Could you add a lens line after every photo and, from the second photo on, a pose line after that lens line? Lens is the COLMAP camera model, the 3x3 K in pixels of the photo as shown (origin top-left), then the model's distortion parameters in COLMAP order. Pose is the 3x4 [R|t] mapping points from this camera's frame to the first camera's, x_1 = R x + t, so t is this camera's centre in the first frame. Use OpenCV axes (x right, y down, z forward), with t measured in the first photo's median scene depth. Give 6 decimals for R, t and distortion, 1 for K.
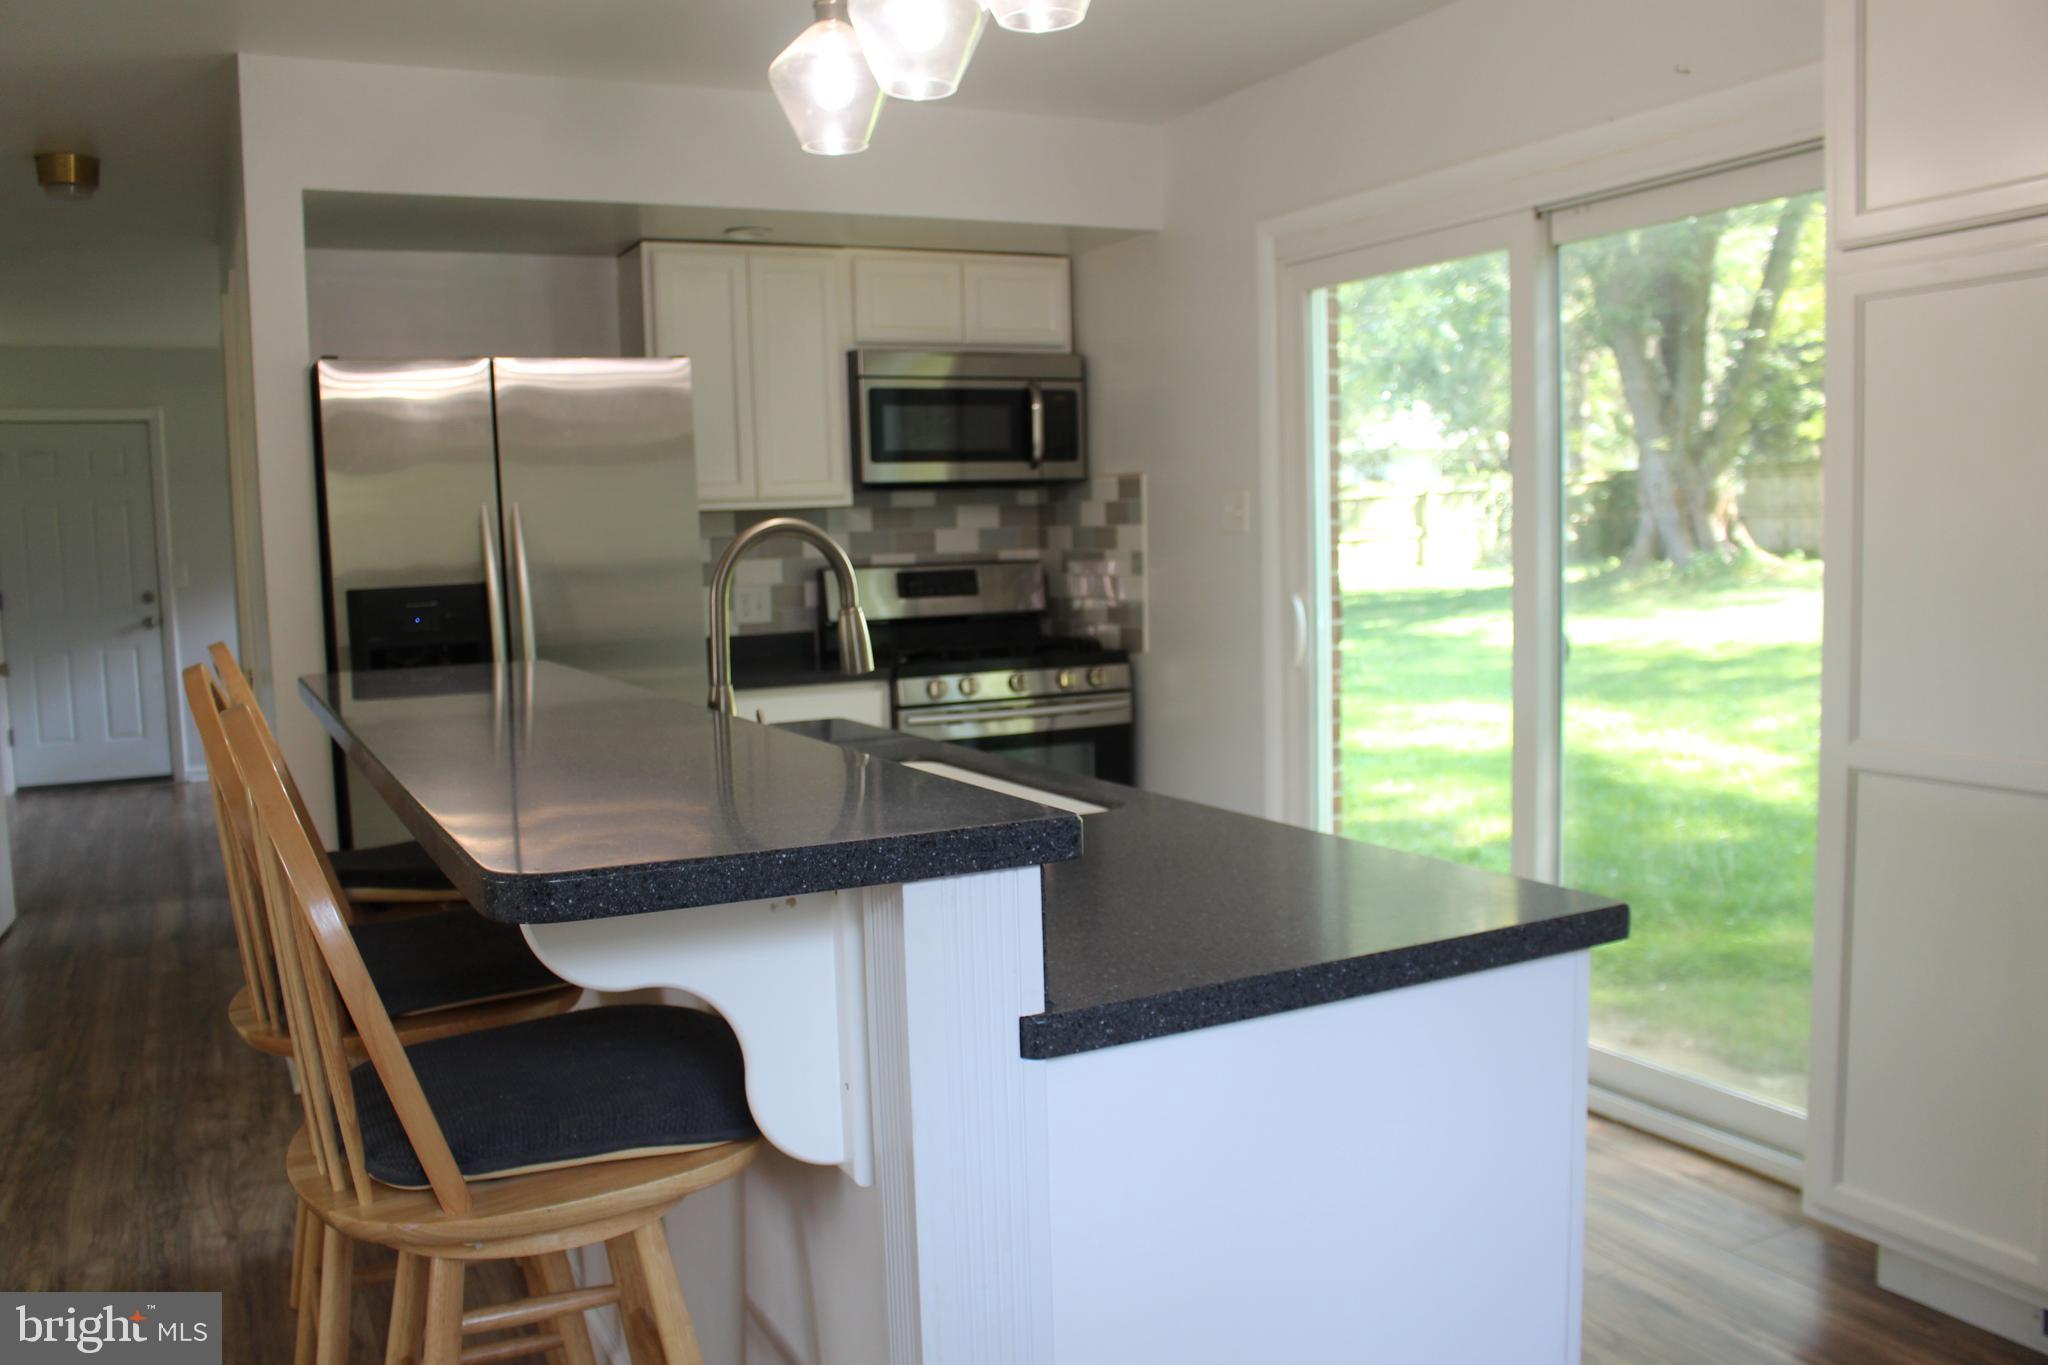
lens RADIAL K [[1664.2, 0, 1024.5], [0, 1664.2, 682.7], [0, 0, 1]] dist [-0.119116, 0.037280]
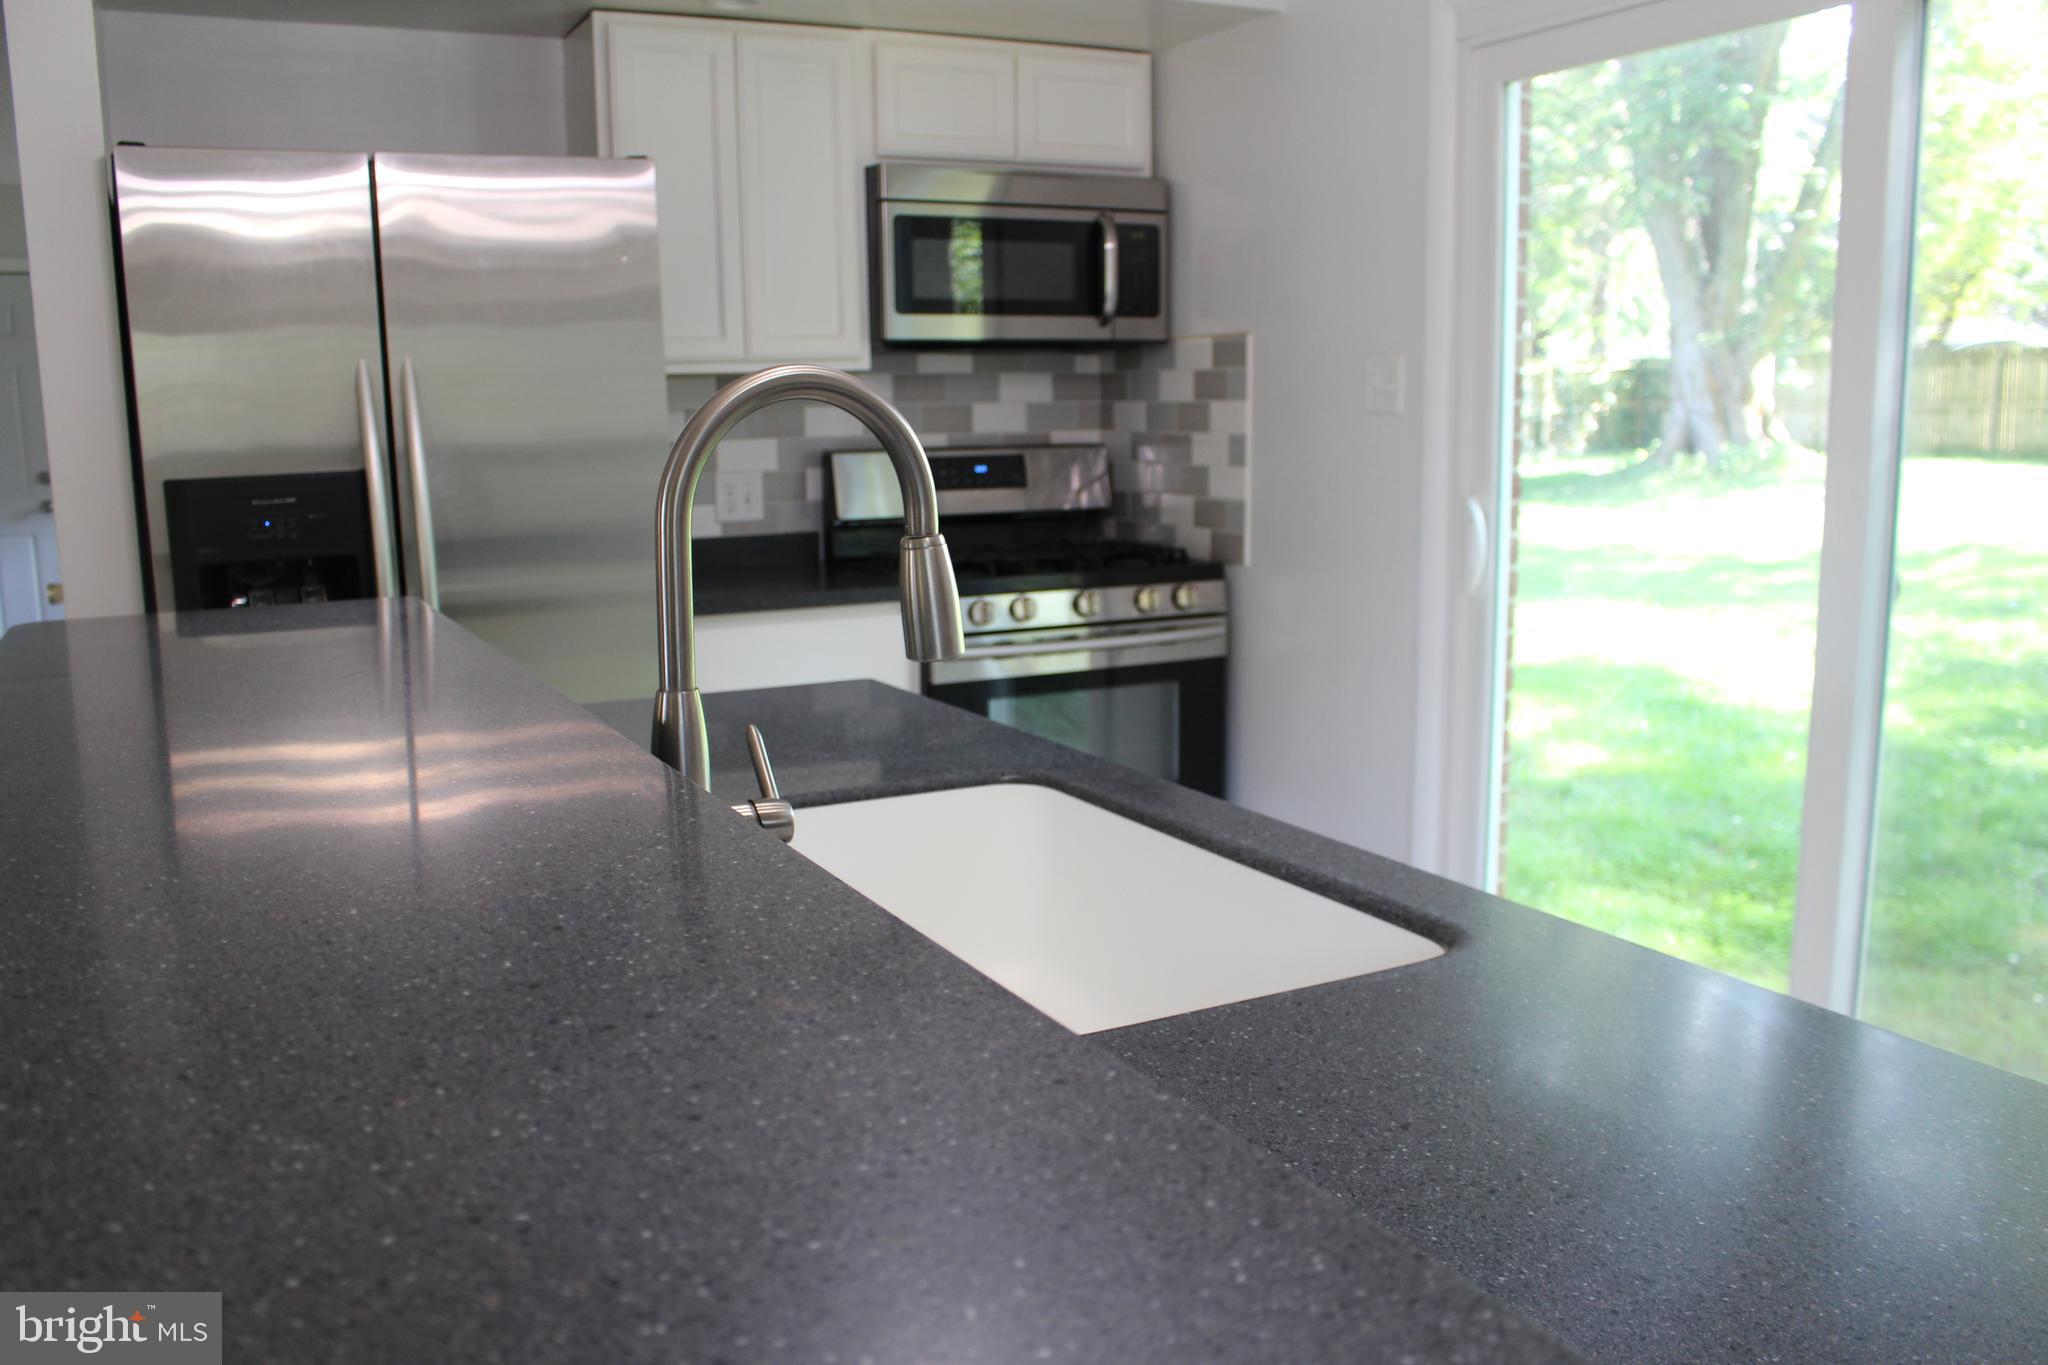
lens RADIAL K [[1664.2, 0, 1022.9], [0, 1664.2, 686.9], [0, 0, 1]] dist [-0.119116, 0.037280]
pose [[0.999898, 0.012115, 0.007569, -0.035910], [-0.012635, 0.997261, 0.072879, -0.016733], [-0.006666, -0.072967, 0.997312, 0.217743]]
